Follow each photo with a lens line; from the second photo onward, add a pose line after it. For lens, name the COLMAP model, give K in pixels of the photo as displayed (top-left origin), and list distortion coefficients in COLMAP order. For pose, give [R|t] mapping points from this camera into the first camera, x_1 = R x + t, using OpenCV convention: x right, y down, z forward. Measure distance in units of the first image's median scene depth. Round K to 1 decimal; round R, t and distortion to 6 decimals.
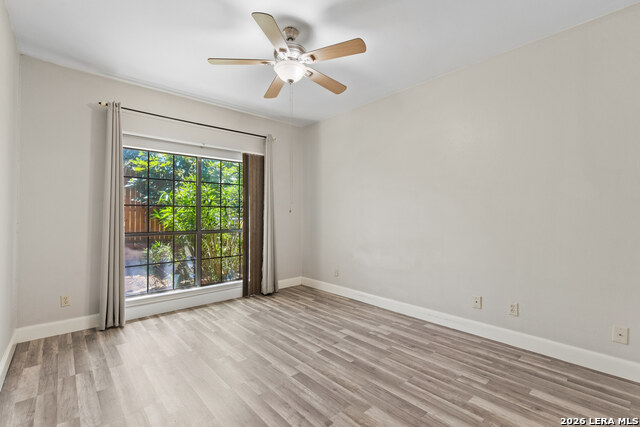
lens RADIAL K [[293.3, 0, 324.5], [0, 293.3, 212.6], [0, 0, 1]] dist [0.009175, -0.000891]
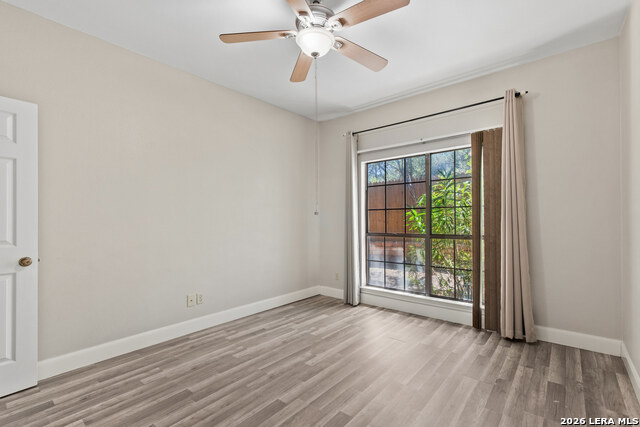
lens RADIAL K [[293.3, 0, 323.8], [0, 293.3, 216.2], [0, 0, 1]] dist [0.009175, -0.000891]
pose [[0.142930, -0.008611, -0.989695, 0.484544], [0.015962, 0.999852, -0.006395, 0.006202], [0.989604, -0.014883, 0.143046, 0.620700]]
